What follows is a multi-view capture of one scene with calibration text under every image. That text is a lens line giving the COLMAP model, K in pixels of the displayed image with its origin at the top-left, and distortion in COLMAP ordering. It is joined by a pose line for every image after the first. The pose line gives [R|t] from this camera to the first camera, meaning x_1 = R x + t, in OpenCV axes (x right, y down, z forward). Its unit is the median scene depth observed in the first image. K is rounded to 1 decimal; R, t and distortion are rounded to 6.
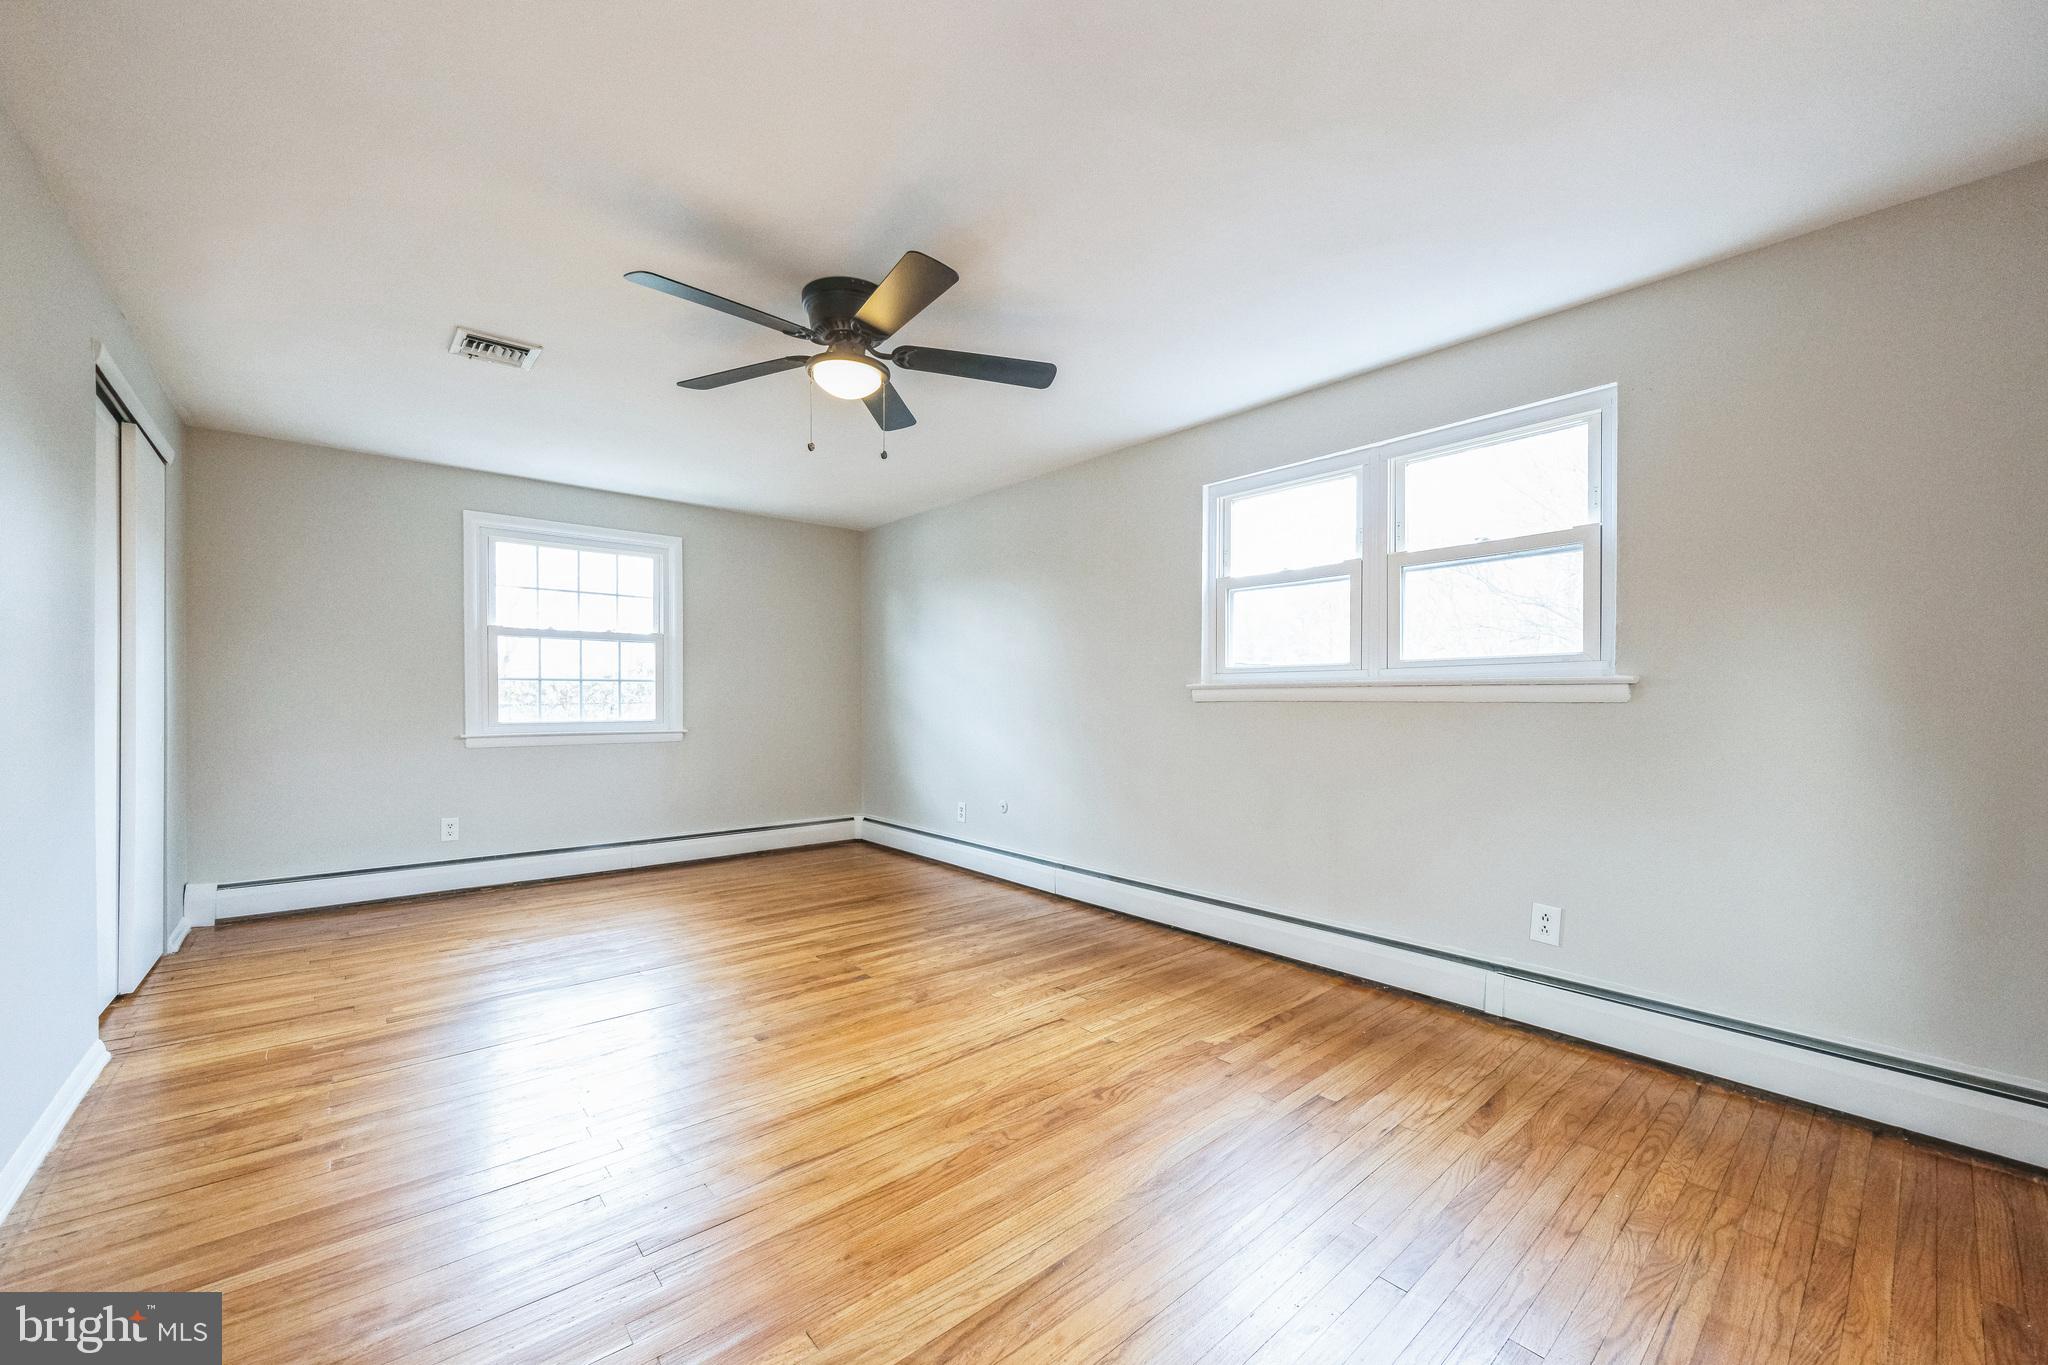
lens RADIAL K [[788.0, 0, 1029.4], [0, 788.0, 700.0], [0, 0, 1]] dist [-0.000837, 0.001011]
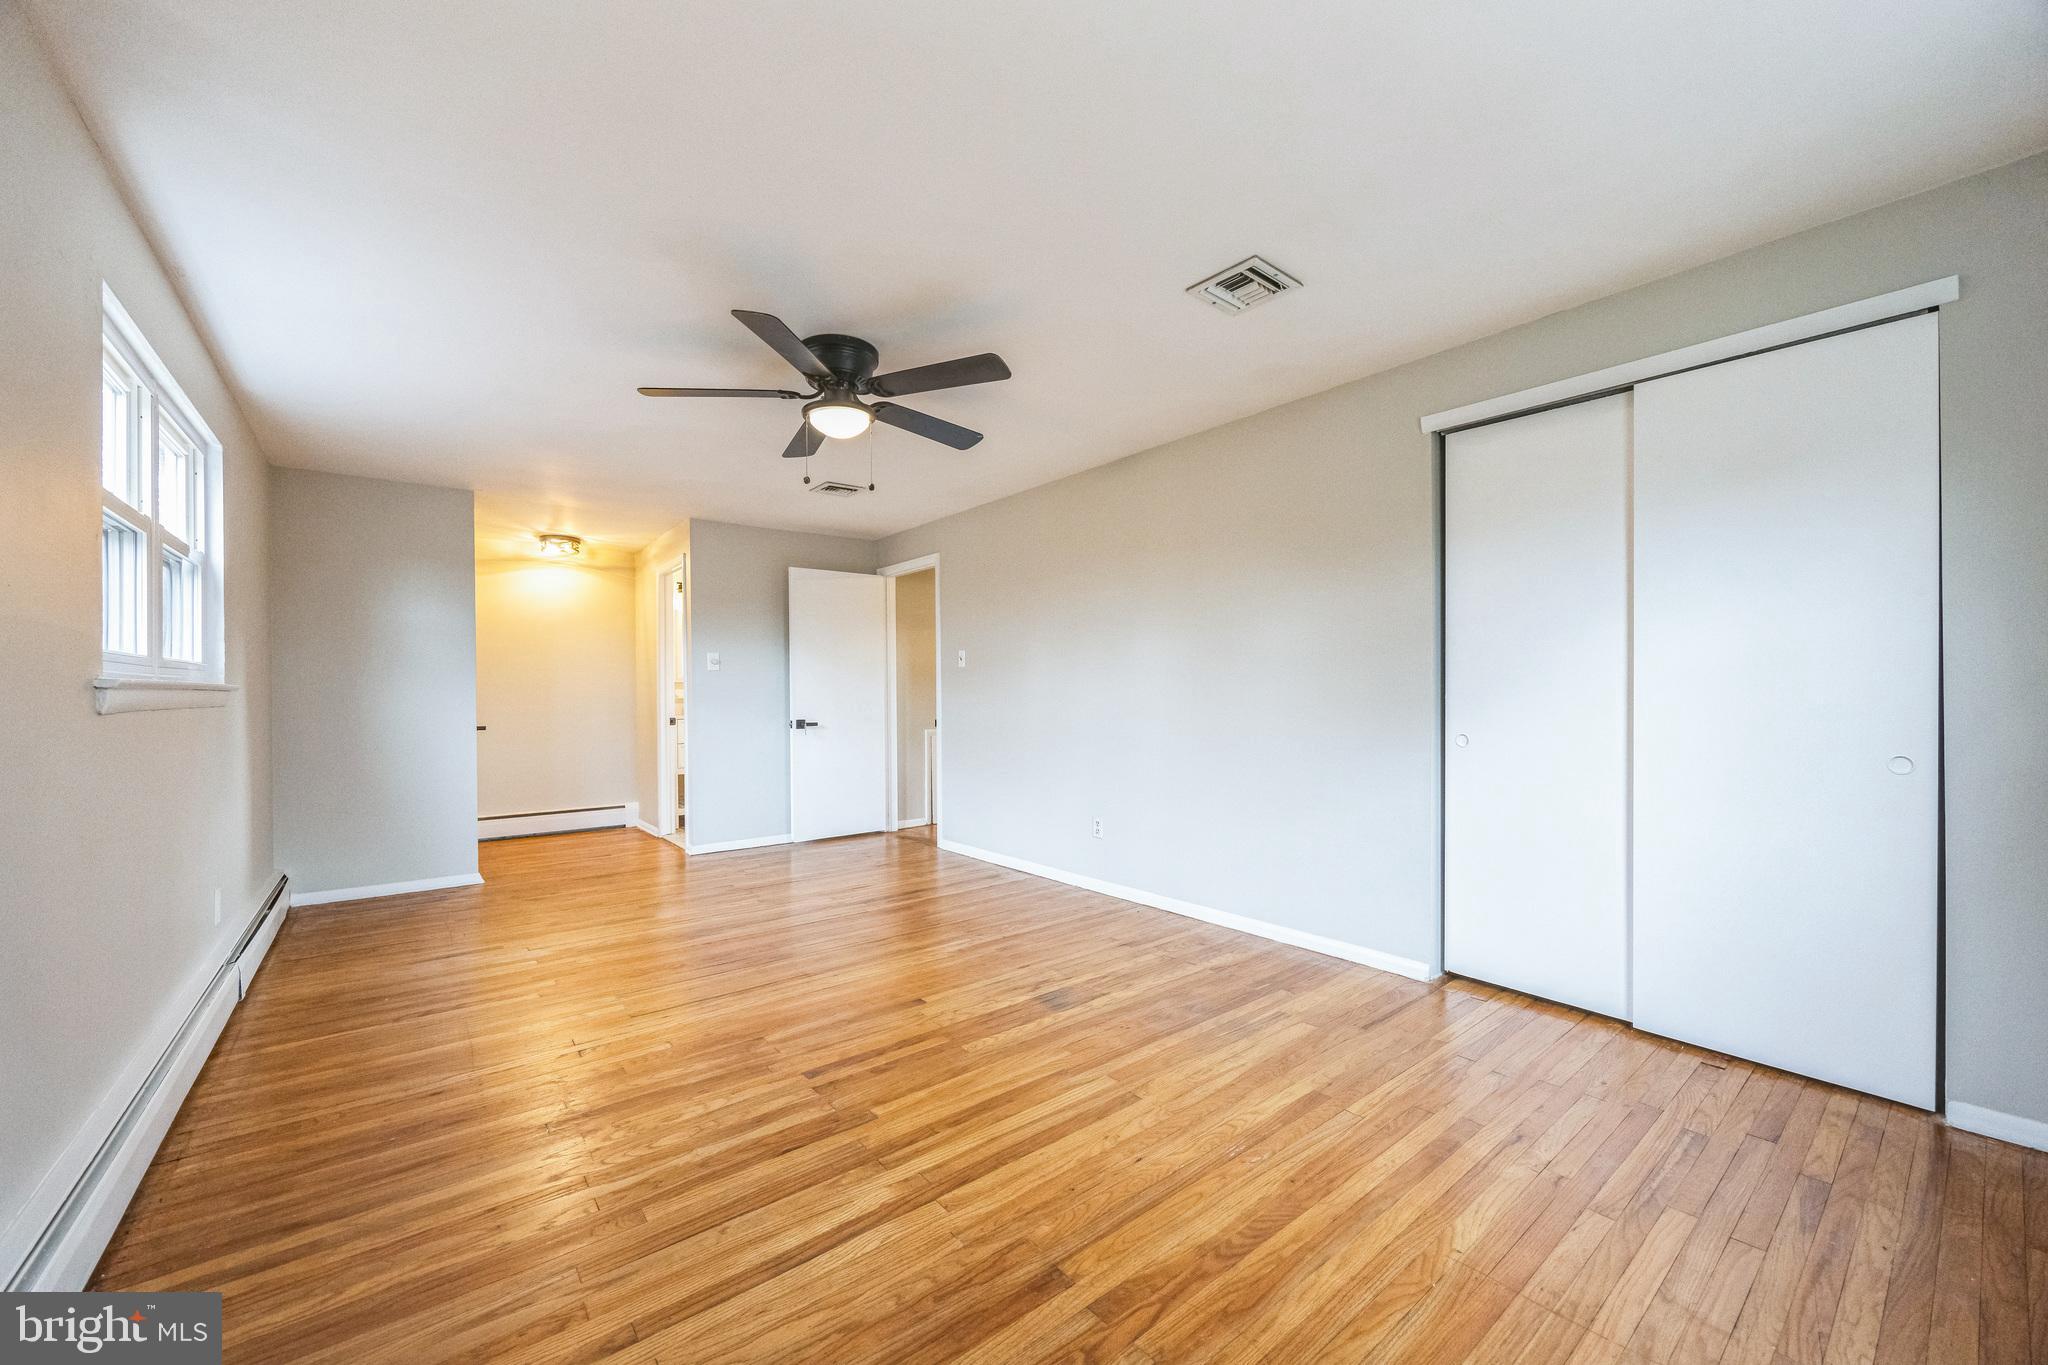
lens RADIAL K [[788.0, 0, 1025.5], [0, 788.0, 694.9], [0, 0, 1]] dist [-0.000837, 0.001011]
pose [[-0.998940, 0.007458, 0.045422, -0.314731], [0.007462, 0.999972, -0.000081, -0.004520], [-0.045421, 0.000258, -0.998968, 1.217424]]
